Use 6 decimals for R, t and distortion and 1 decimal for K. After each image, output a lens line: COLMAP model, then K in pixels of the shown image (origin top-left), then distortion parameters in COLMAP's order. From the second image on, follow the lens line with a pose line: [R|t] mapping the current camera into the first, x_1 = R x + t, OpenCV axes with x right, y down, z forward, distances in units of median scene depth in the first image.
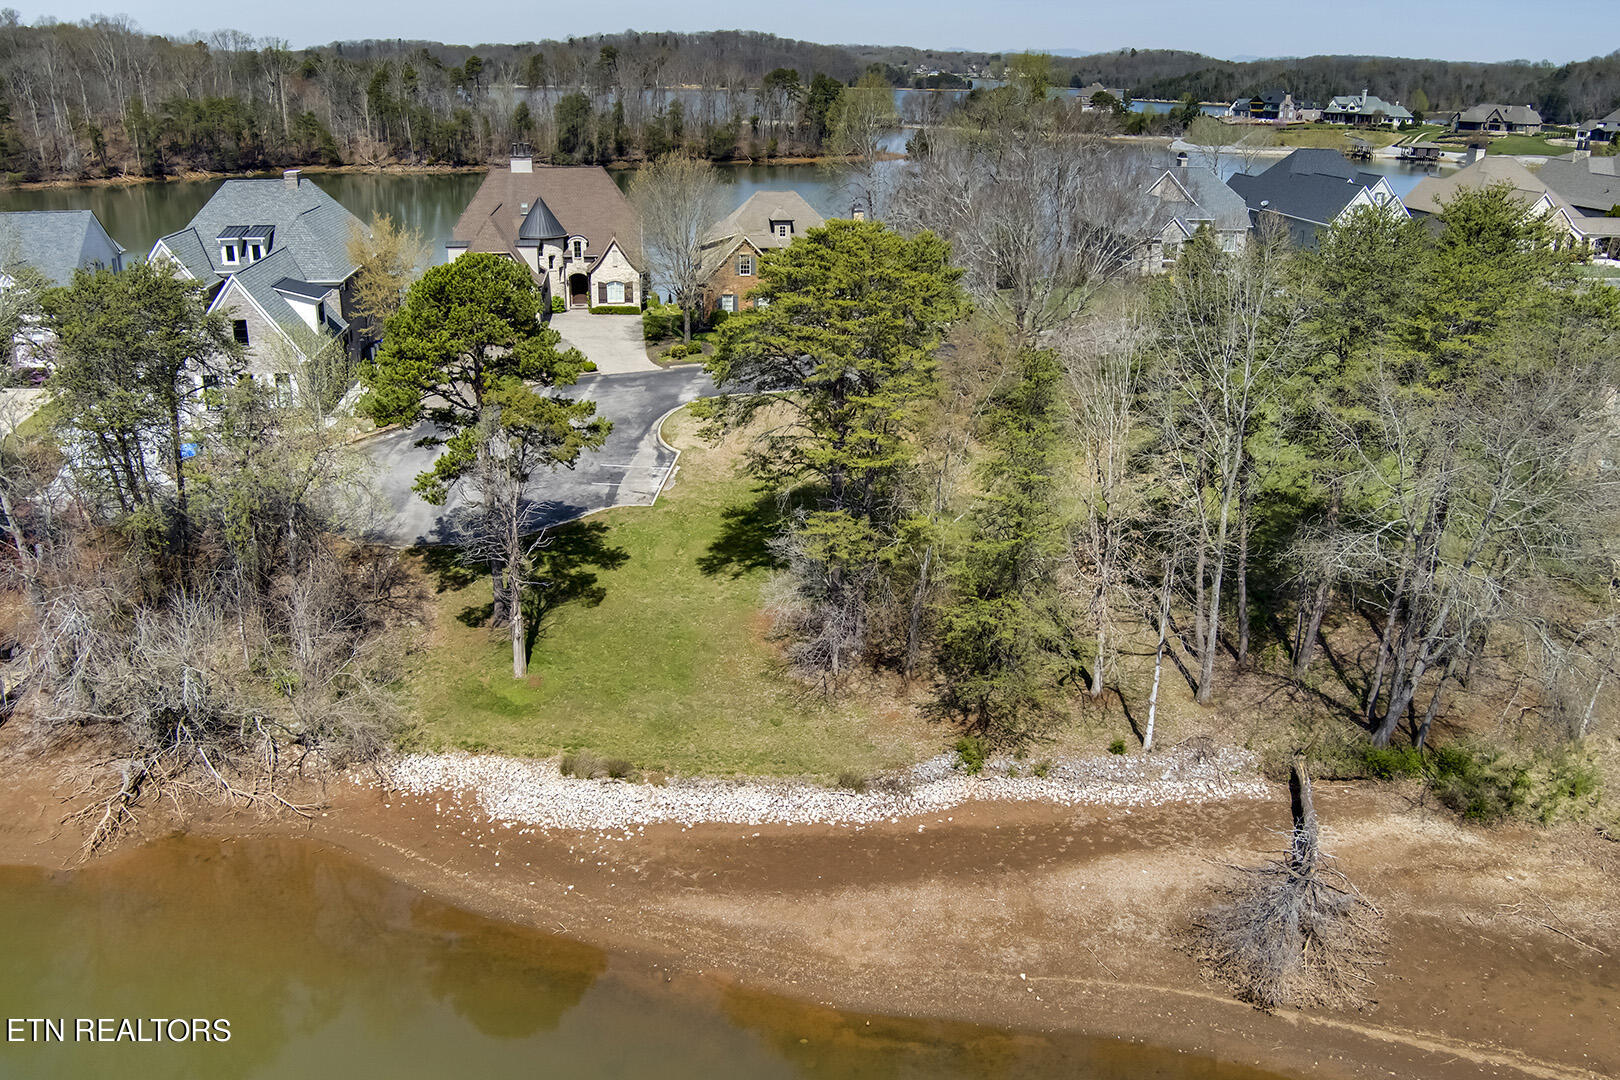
lens RADIAL K [[1344.4, 0, 815.0], [0, 1344.4, 555.1], [0, 0, 1]] dist [-0.078451, 0.027777]
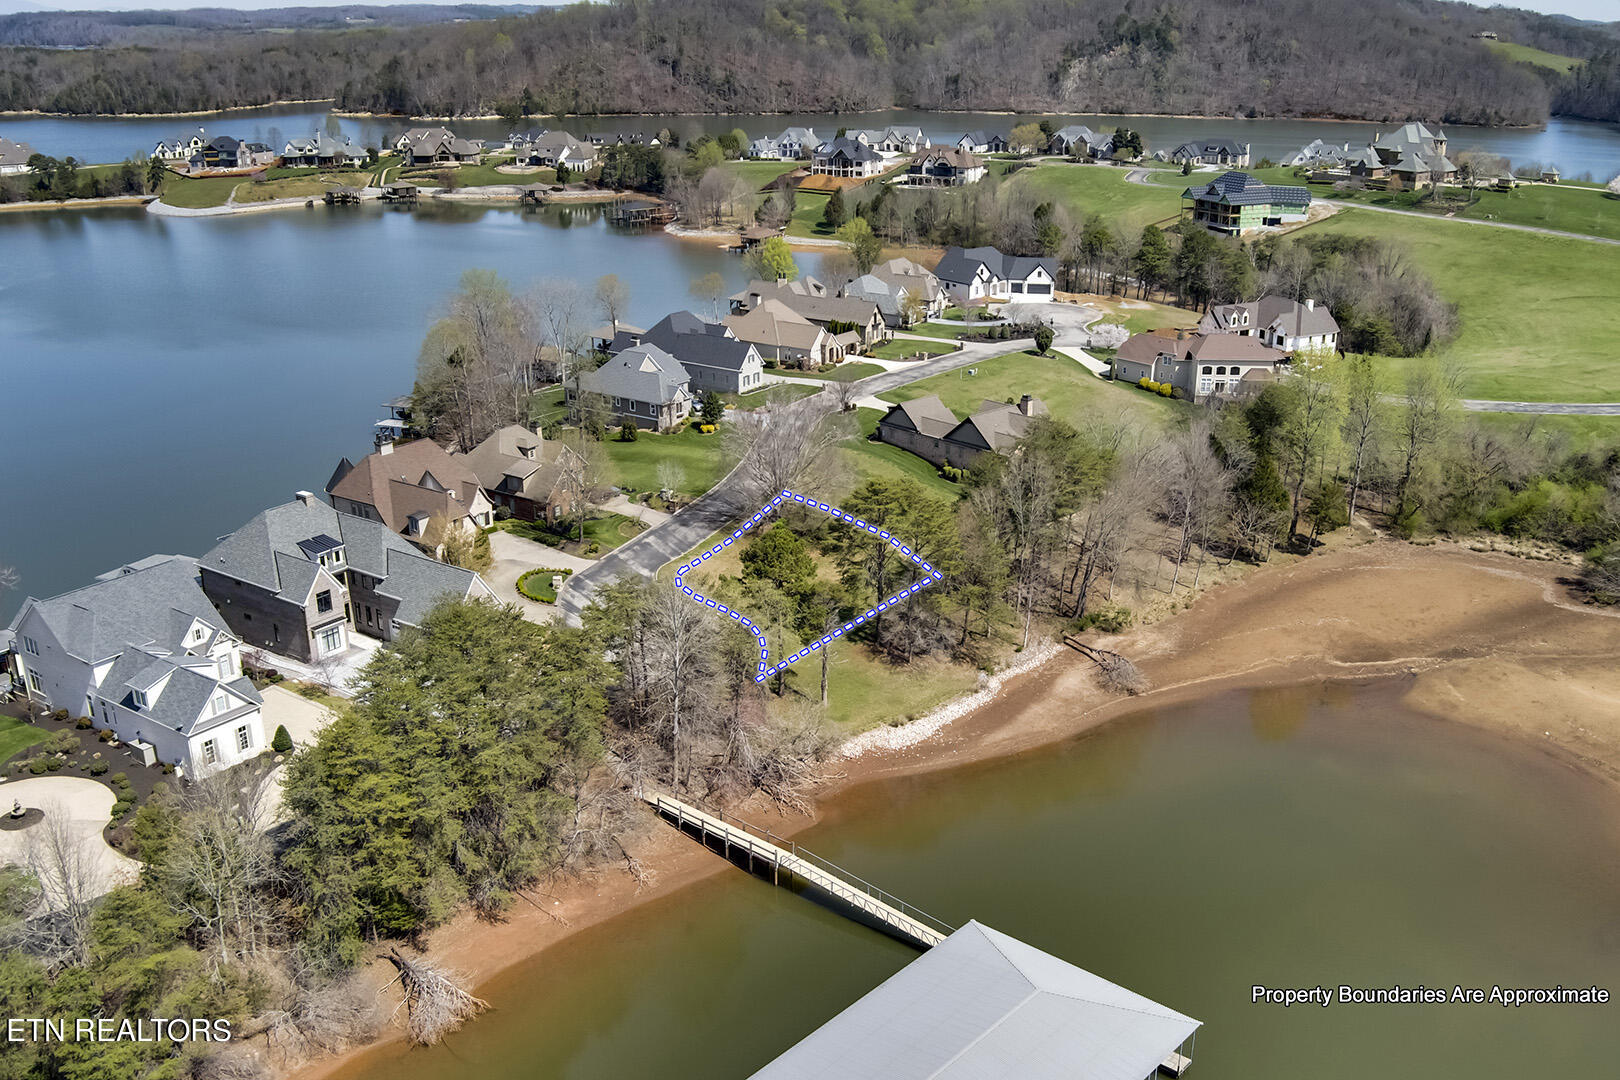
lens RADIAL K [[1478.3, 0, 852.9], [0, 1478.3, 651.7], [0, 0, 1]] dist [-0.064734, 0.000000]
pose [[0.661859, -0.305652, 0.684485, -1.627334], [0.260166, 0.950003, 0.172651, -0.362915], [-0.703034, 0.063809, 0.708288, -0.701171]]
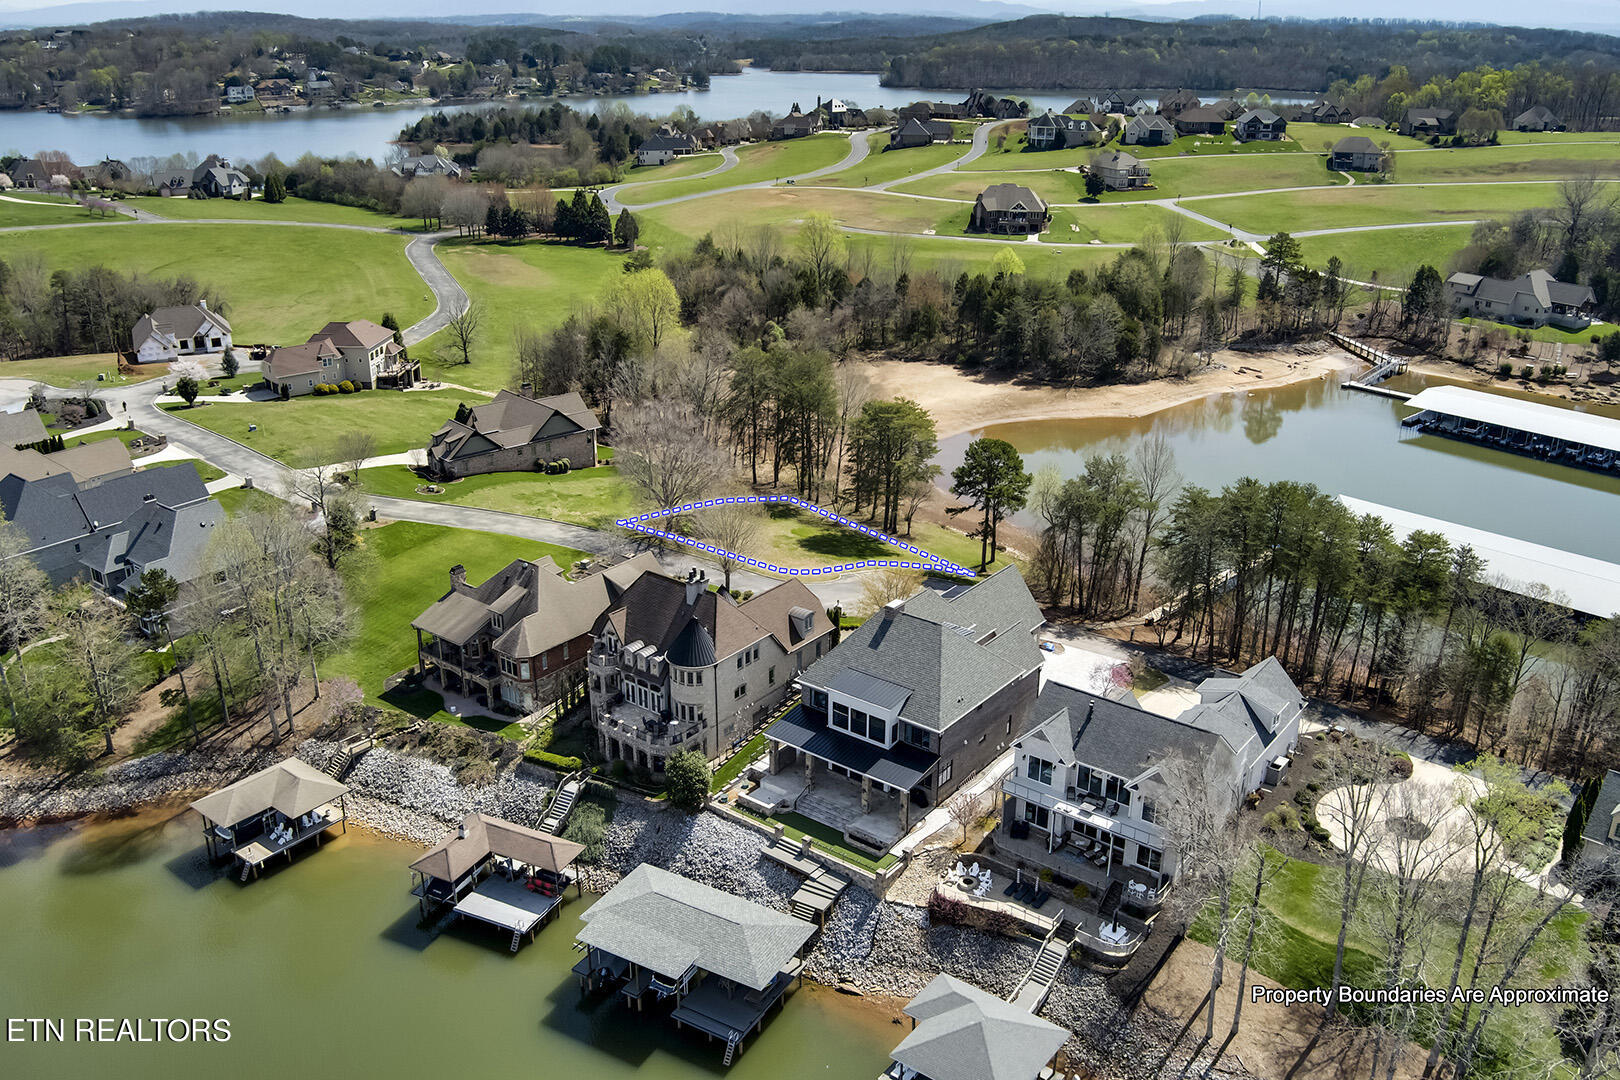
lens RADIAL K [[1344.4, 0, 799.4], [0, 1344.4, 544.4], [0, 0, 1]] dist [-0.078451, 0.027777]
pose [[-0.697898, -0.273308, 0.661997, -1.612044], [0.245652, 0.776903, 0.579721, -1.512715], [-0.672750, 0.567207, -0.475061, 2.312316]]
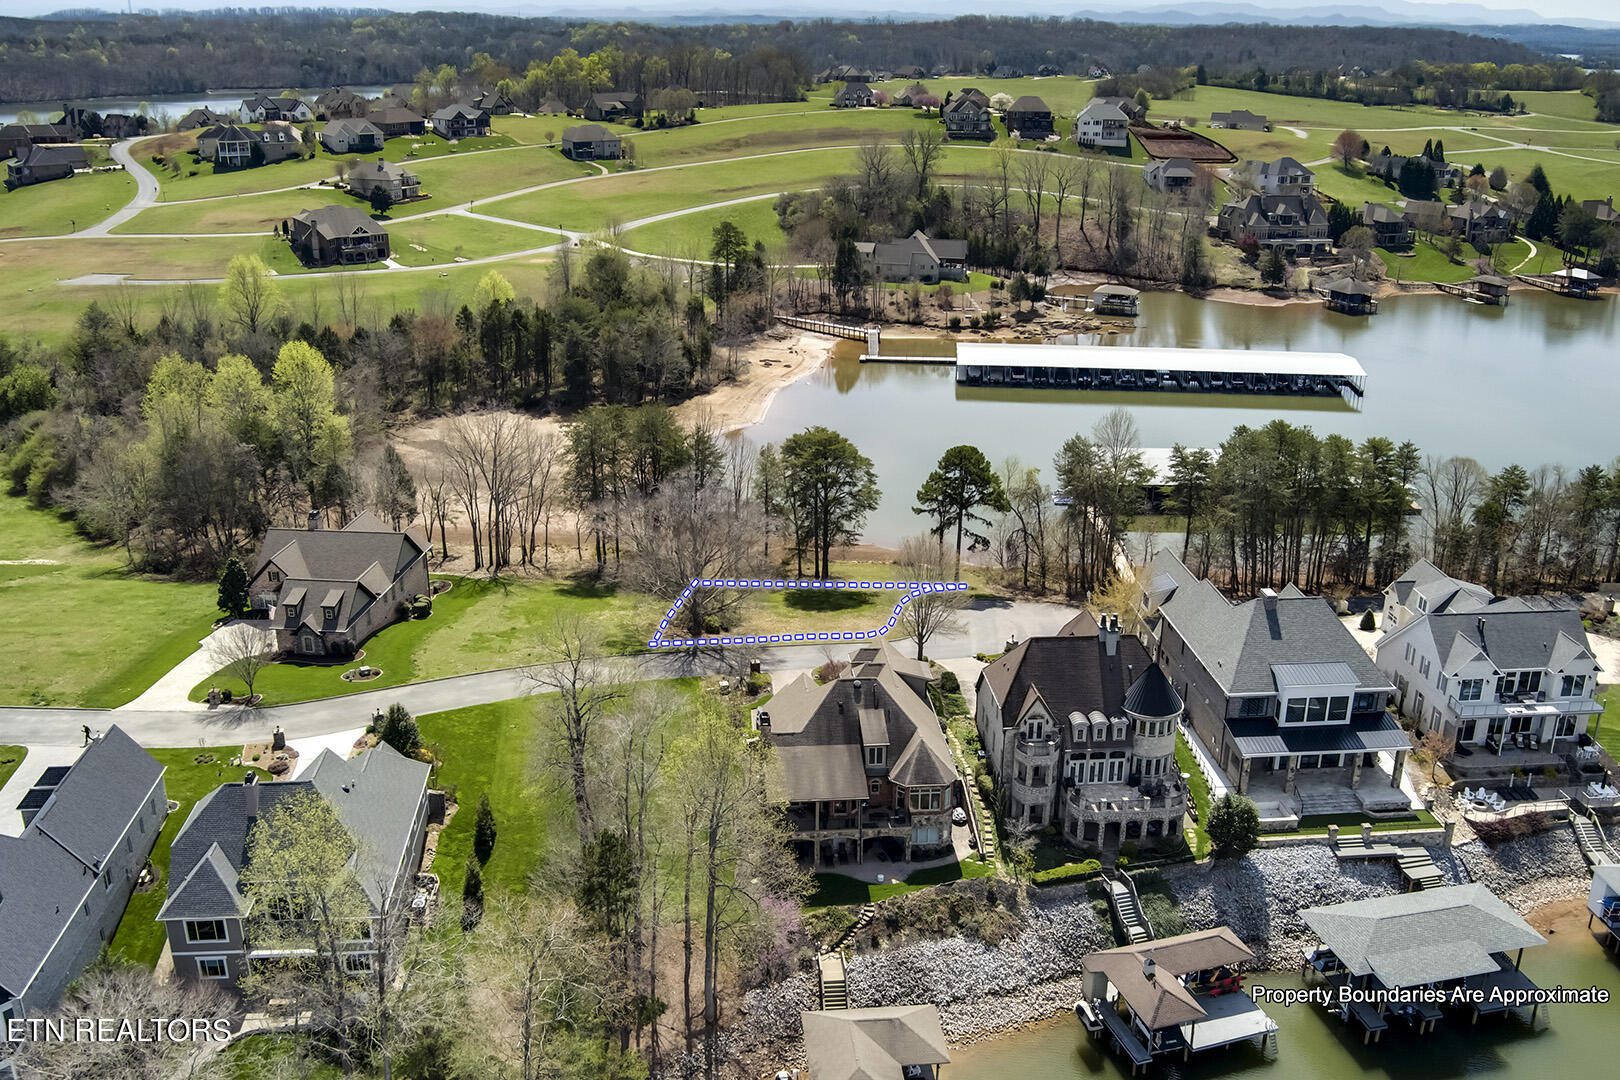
lens RADIAL K [[1478.3, 0, 807.4], [0, 1478.3, 581.5], [0, 0, 1]] dist [-0.064734, 0.000000]
pose [[-0.998865, -0.028801, 0.037940, -0.054342], [0.003941, 0.743802, 0.668389, -1.704219], [-0.047470, 0.667779, -0.742844, 2.882352]]
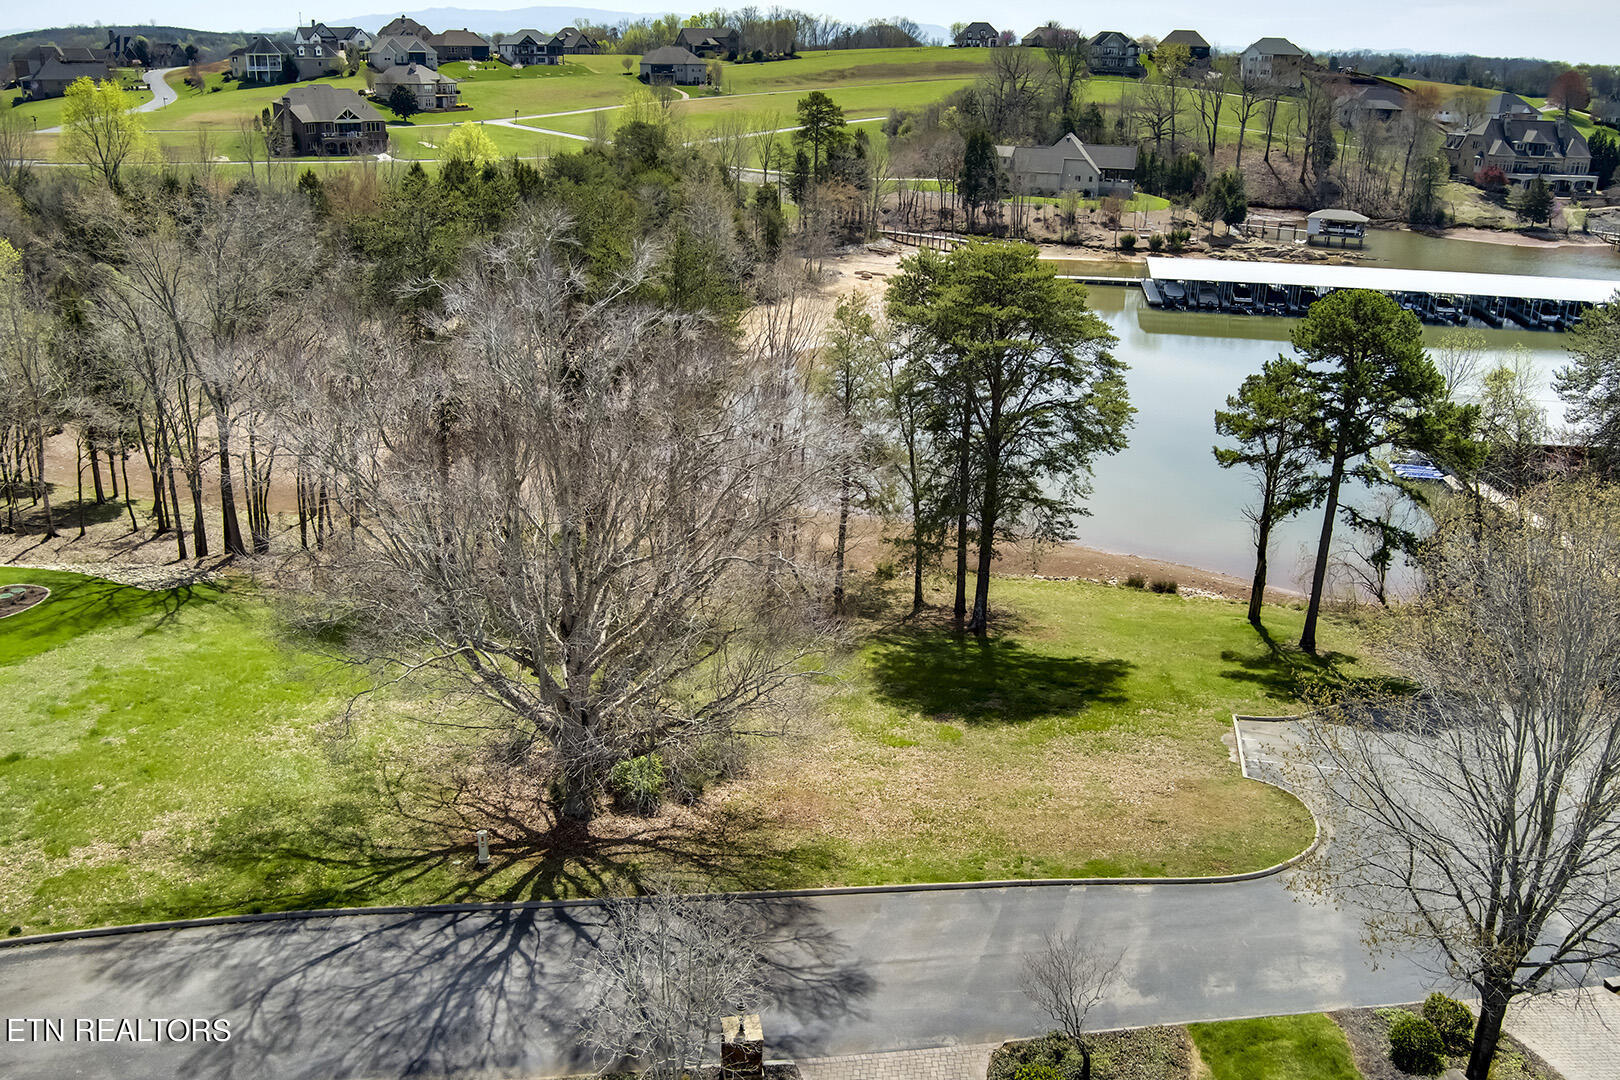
lens RADIAL K [[1344.4, 0, 802.5], [0, 1344.4, 546.7], [0, 0, 1]] dist [-0.078451, 0.027777]
pose [[-0.991679, -0.067046, 0.109903, 0.038458], [0.020853, 0.758760, 0.651036, -0.631271], [-0.127039, 0.647911, -0.751048, 1.643760]]
